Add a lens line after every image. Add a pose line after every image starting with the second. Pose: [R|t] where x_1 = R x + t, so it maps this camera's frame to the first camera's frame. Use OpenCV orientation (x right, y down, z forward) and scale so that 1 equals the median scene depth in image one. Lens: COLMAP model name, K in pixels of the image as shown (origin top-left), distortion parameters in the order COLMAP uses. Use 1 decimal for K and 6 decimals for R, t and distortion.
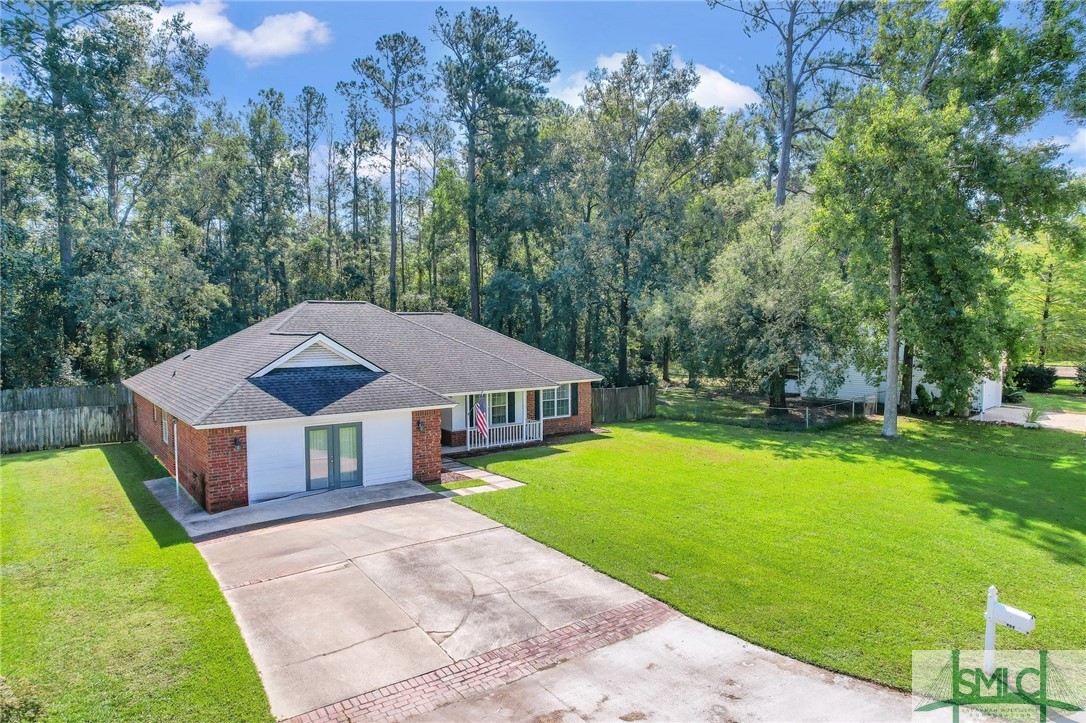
lens RADIAL K [[691.1, 0, 540.7], [0, 691.1, 358.9], [0, 0, 1]] dist [-0.041790, 0.014450]
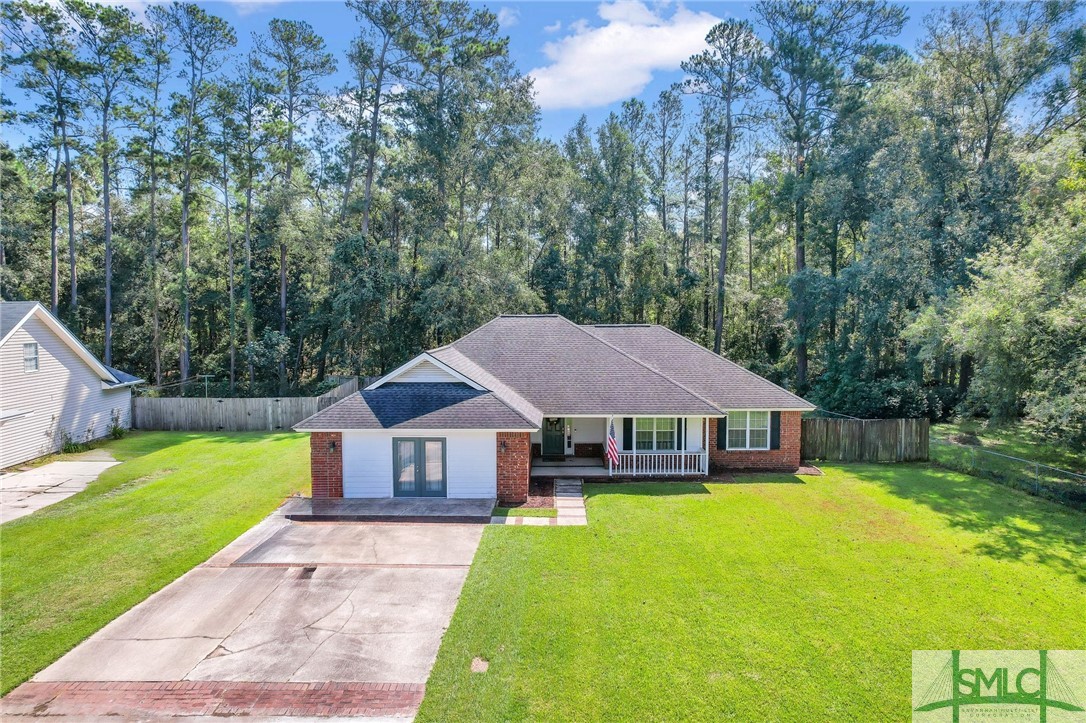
lens RADIAL K [[691.1, 0, 543.8], [0, 691.1, 358.8], [0, 0, 1]] dist [-0.041790, 0.014450]
pose [[0.795387, 0.043111, -0.604567, 0.512965], [-0.033932, 0.999070, 0.026601, -0.065069], [0.605152, -0.000644, 0.796110, 0.251090]]
